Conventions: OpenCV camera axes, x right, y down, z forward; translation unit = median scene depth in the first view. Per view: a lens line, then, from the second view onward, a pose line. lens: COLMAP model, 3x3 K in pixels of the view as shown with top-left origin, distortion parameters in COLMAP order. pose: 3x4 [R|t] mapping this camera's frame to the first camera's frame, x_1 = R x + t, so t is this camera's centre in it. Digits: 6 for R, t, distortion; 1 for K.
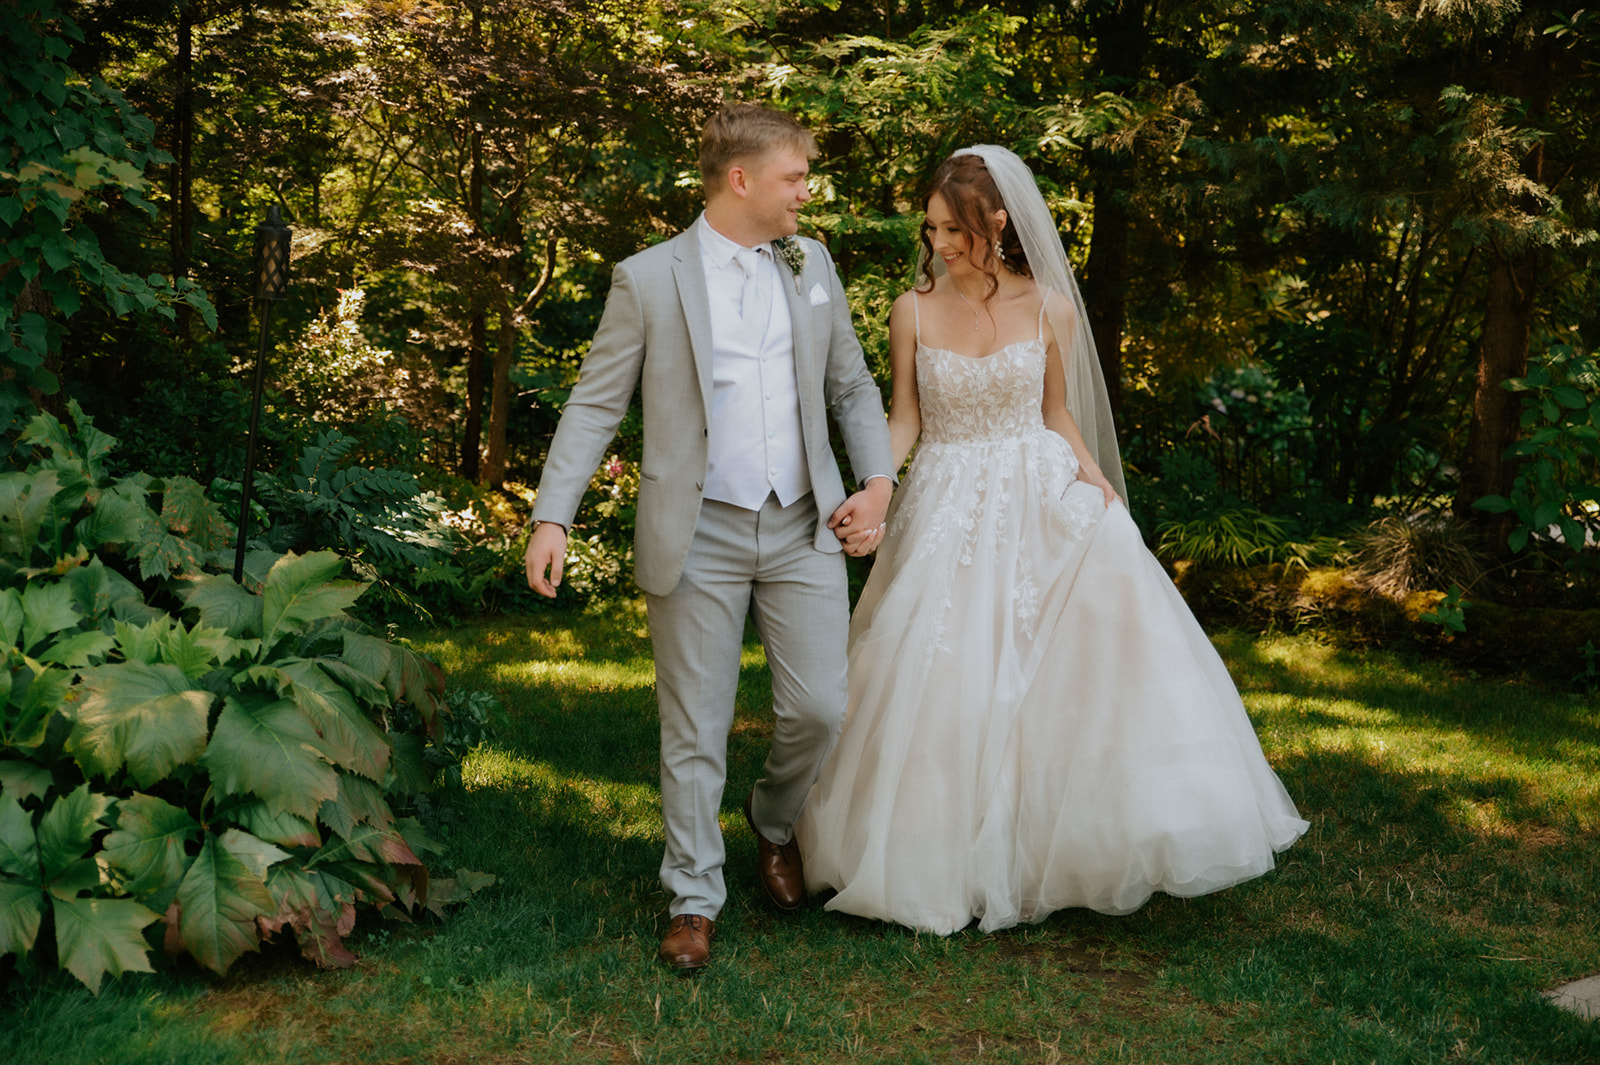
lens RADIAL K [[2282.1, 0, 800.0], [0, 2282.1, 532.5], [0, 0, 1]] dist [0.018264, 0.021223]
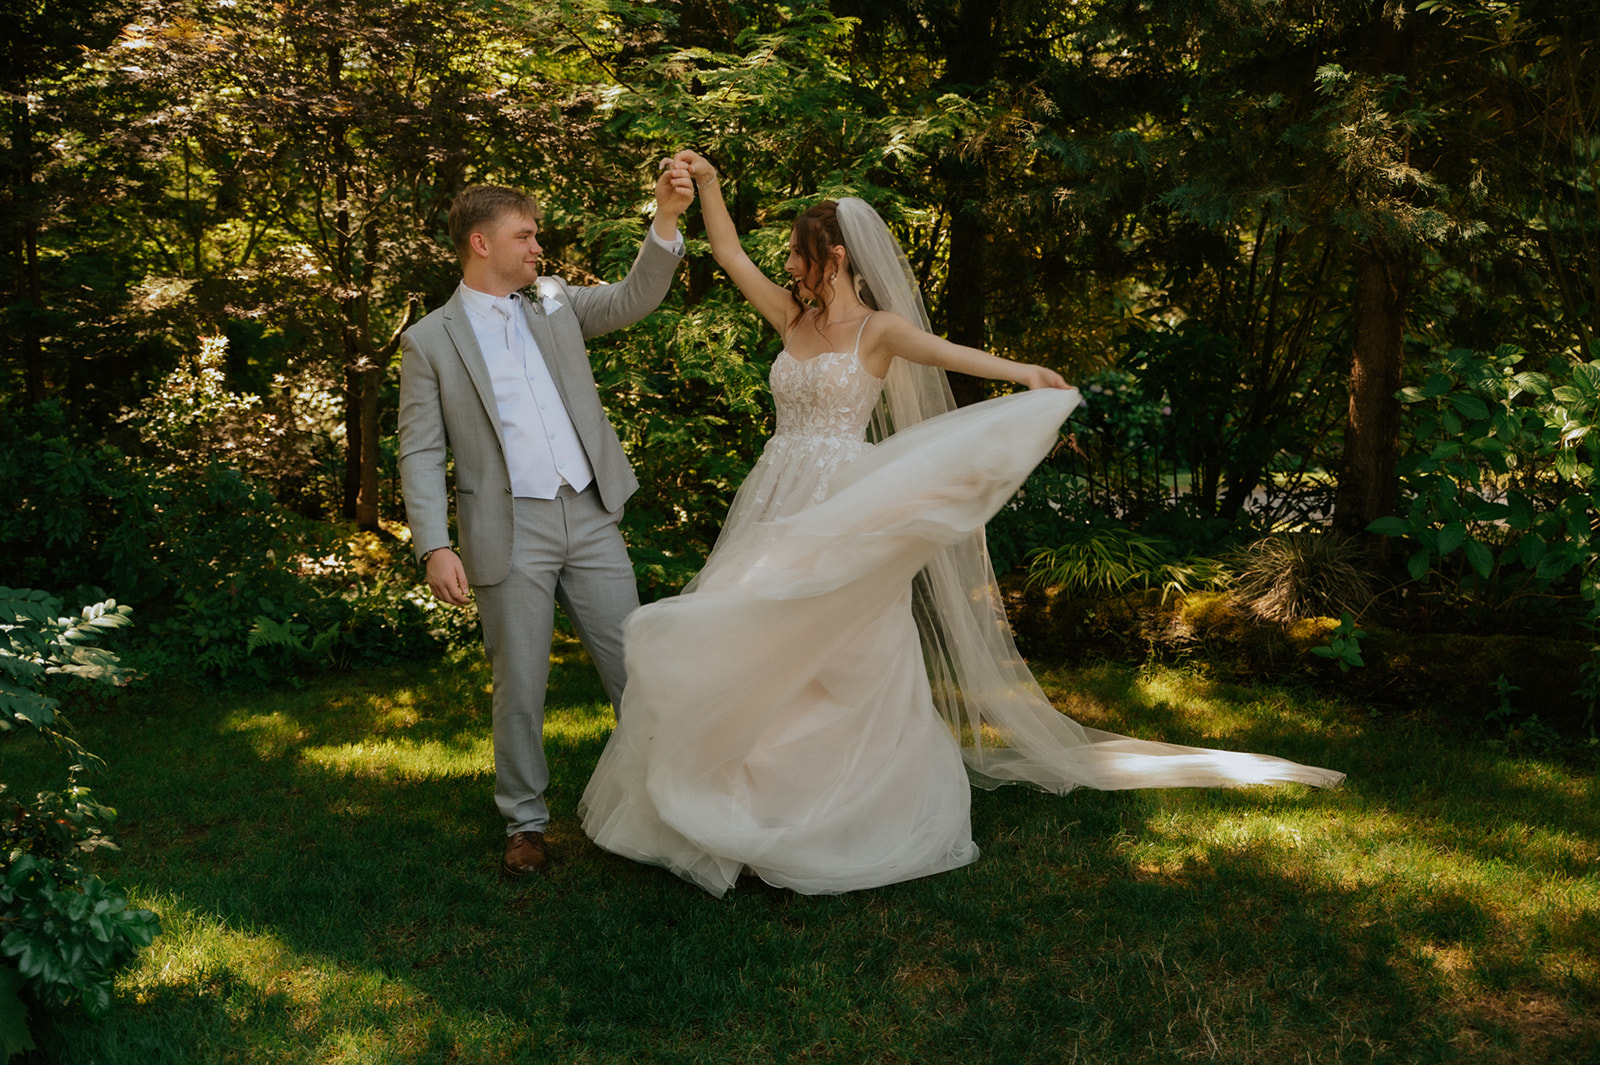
lens RADIAL K [[1853.1, 0, 800.0], [0, 1853.1, 532.5], [0, 0, 1]] dist [-0.087151, 0.272563]
pose [[0.998535, -0.045614, 0.029111, 0.042159], [0.045191, 0.998865, 0.015032, -0.027878], [-0.029764, -0.013695, 0.999463, 0.242824]]
